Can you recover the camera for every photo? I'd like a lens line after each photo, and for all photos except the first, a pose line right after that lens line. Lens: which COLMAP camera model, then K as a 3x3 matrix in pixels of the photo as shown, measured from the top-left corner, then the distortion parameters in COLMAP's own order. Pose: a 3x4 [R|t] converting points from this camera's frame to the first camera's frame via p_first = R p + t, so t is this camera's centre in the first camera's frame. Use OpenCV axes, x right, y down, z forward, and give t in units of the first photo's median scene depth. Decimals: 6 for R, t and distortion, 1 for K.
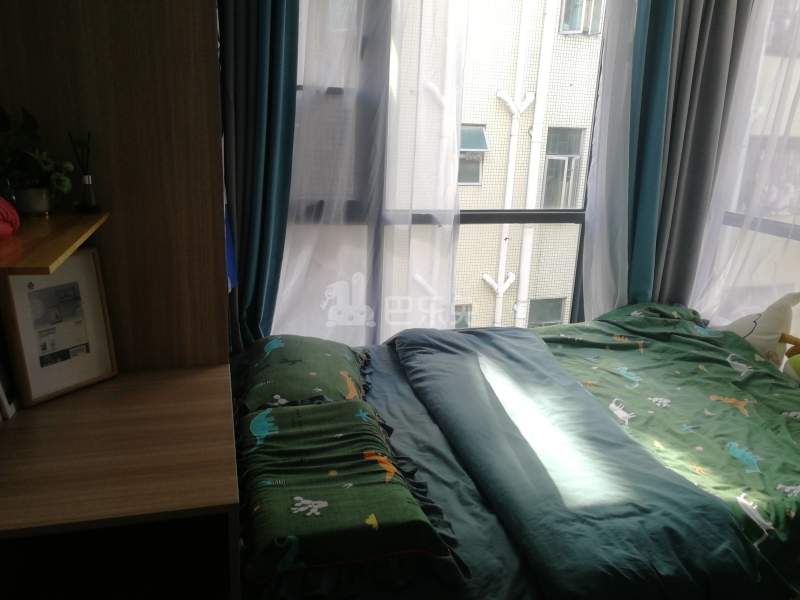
lens RADIAL K [[626.5, 0, 387.3], [0, 626.5, 297.3], [0, 0, 1]] dist [0.010753, -0.001863]
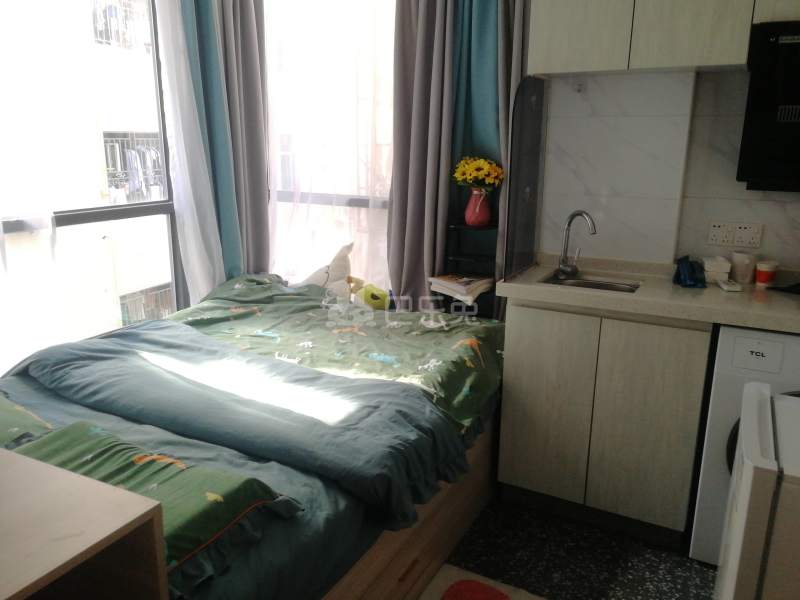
lens RADIAL K [[626.5, 0, 387.3], [0, 626.5, 297.3], [0, 0, 1]] dist [0.010753, -0.001863]
pose [[0.683565, -0.211986, 0.698428, -0.269114], [0.214045, 0.973044, 0.085847, 0.007582], [-0.697799, 0.090813, 0.710513, 0.026074]]
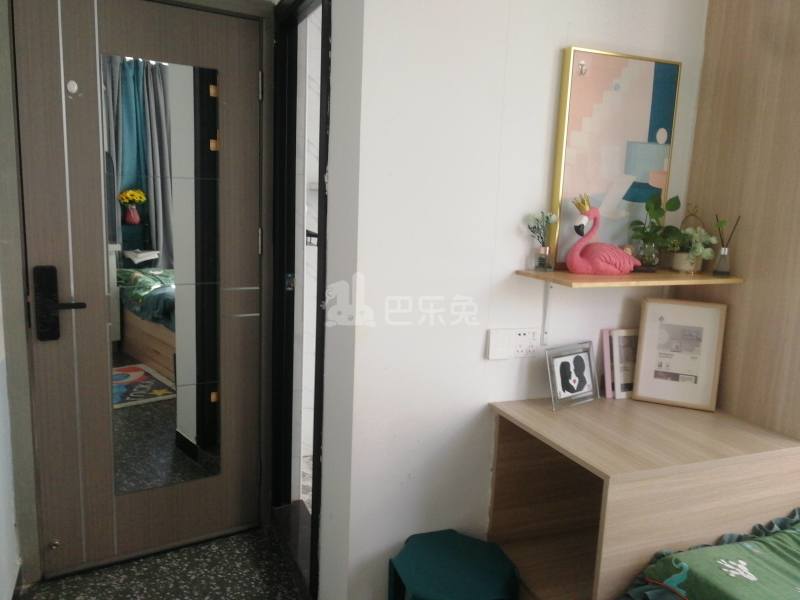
lens RADIAL K [[626.5, 0, 387.3], [0, 626.5, 297.3], [0, 0, 1]] dist [0.010753, -0.001863]
pose [[0.114326, 0.128164, -0.985141, 0.435689], [-0.290922, 0.952490, 0.090155, -0.007402], [0.949892, 0.276292, 0.146180, 0.110358]]
